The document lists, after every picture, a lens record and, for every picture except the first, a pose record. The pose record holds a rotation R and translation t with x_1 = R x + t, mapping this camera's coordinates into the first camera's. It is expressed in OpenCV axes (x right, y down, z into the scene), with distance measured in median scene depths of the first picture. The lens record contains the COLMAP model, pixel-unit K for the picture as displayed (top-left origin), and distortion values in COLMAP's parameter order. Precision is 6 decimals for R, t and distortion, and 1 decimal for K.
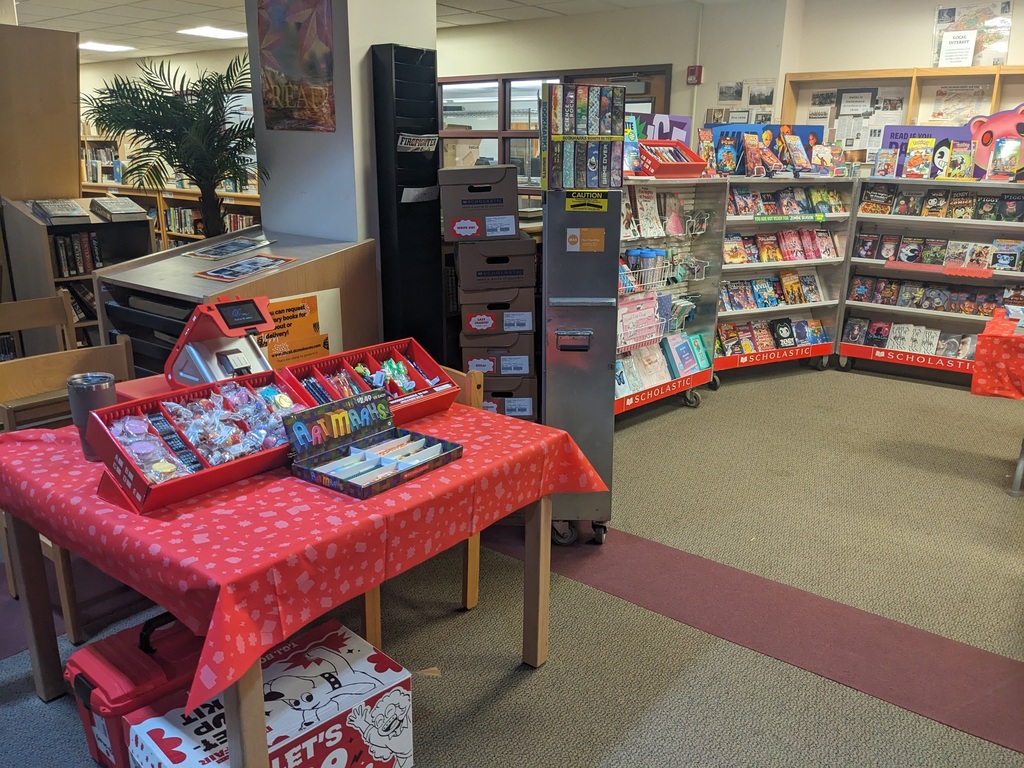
lens RADIAL K [[775.8, 0, 512.0], [0, 775.8, 384.0], [0, 0, 1]] dist [0.001141, -0.002969]
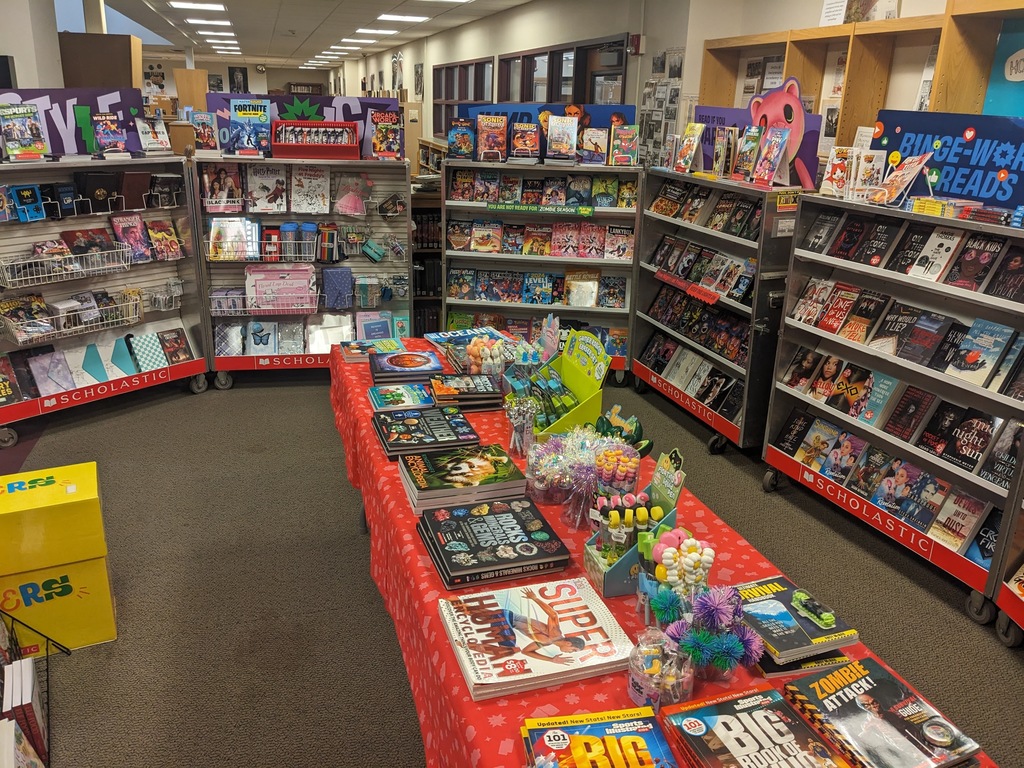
lens RADIAL K [[785.0, 0, 510.0], [0, 785.0, 346.5], [0, 0, 1]] dist [0.033229, -0.008581]
pose [[0.815999, 0.177748, -0.550046, 0.850180], [-0.177665, 0.982610, 0.053964, -0.097225], [0.550073, 0.053689, 0.833389, 0.219778]]
